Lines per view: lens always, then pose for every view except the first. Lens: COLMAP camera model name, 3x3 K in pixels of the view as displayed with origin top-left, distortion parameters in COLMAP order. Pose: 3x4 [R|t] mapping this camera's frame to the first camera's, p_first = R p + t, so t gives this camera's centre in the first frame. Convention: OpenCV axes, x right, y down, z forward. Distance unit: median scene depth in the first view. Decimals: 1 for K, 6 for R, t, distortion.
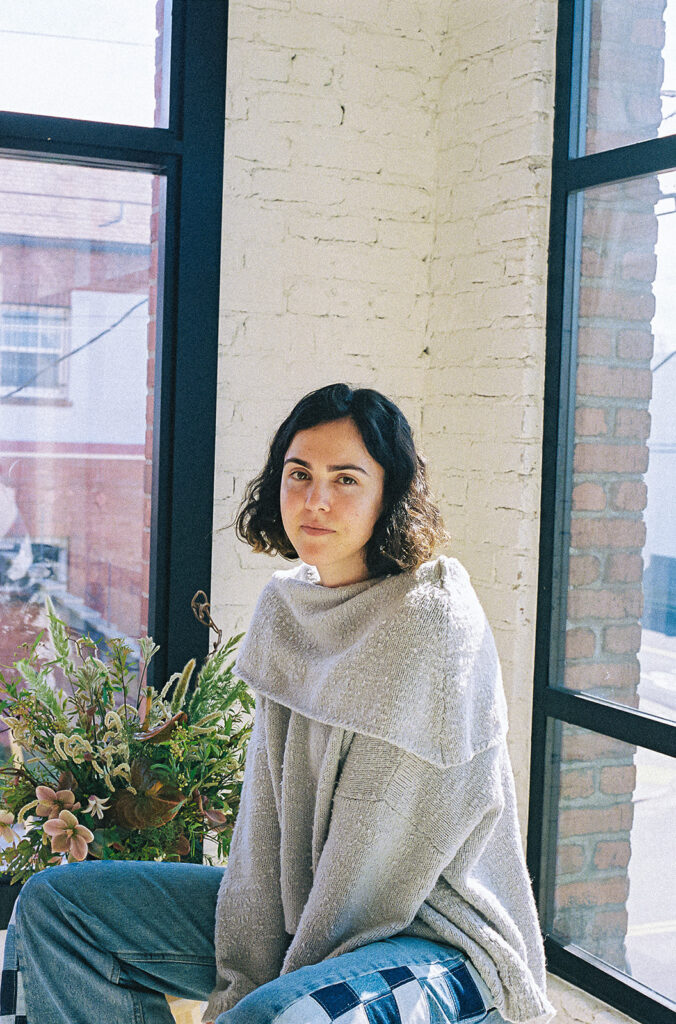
lens RADIAL K [[1566.2, 0, 338.0], [0, 1566.2, 512.0], [0, 0, 1]] dist [-0.020068, -0.049583]
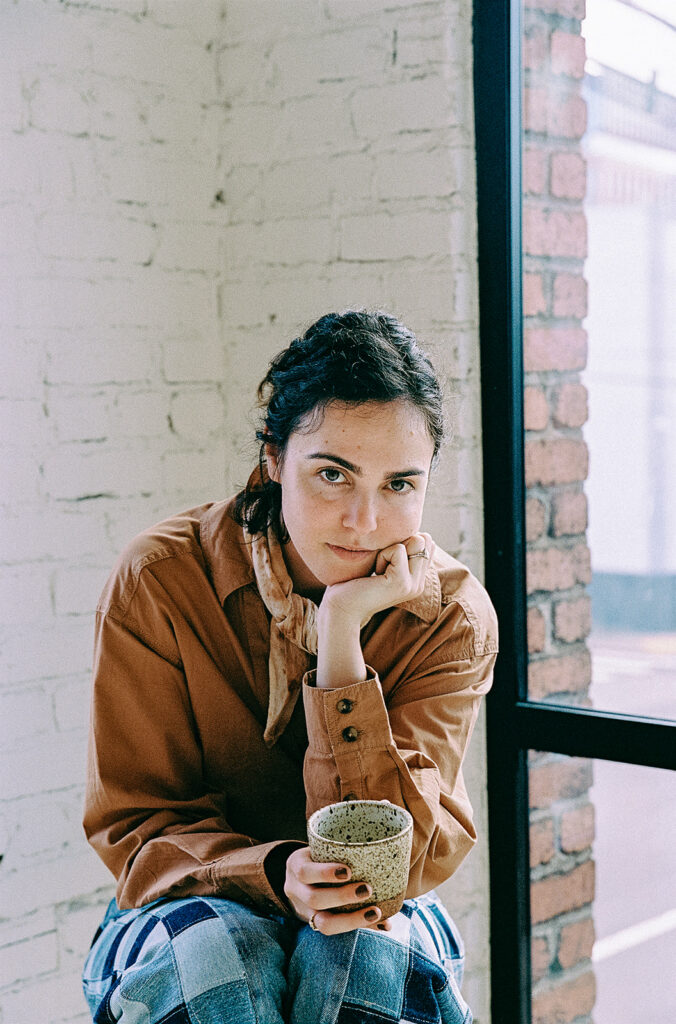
lens RADIAL K [[1868.9, 0, 338.0], [0, 1868.9, 512.0], [0, 0, 1]] dist [0.149558, -0.022219]
pose [[0.907383, -0.079575, 0.412703, -0.241485], [0.068913, 0.996793, 0.040681, -0.004248], [-0.414617, -0.008473, 0.909957, 0.315943]]
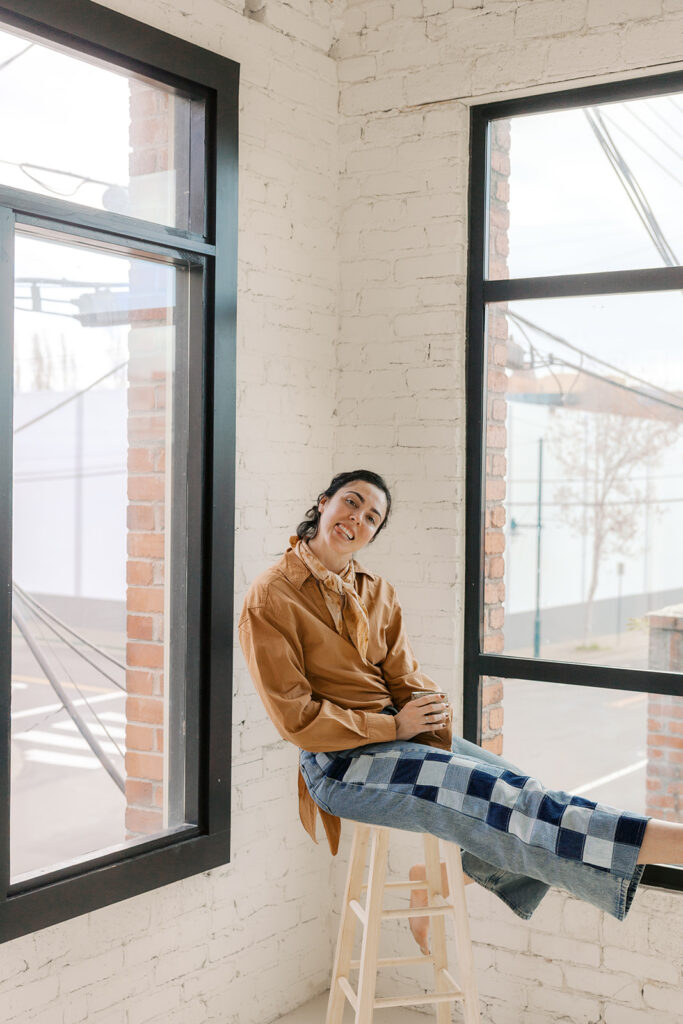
lens RADIAL K [[1391.3, 0, 341.5], [0, 1391.3, 512.0], [0, 0, 1]] dist [0.023228, -0.016766]
pose [[0.848079, -0.031220, 0.528949, -0.609872], [0.041293, 0.999121, -0.007235, -0.011266], [-0.528258, 0.027978, 0.848623, 0.004306]]
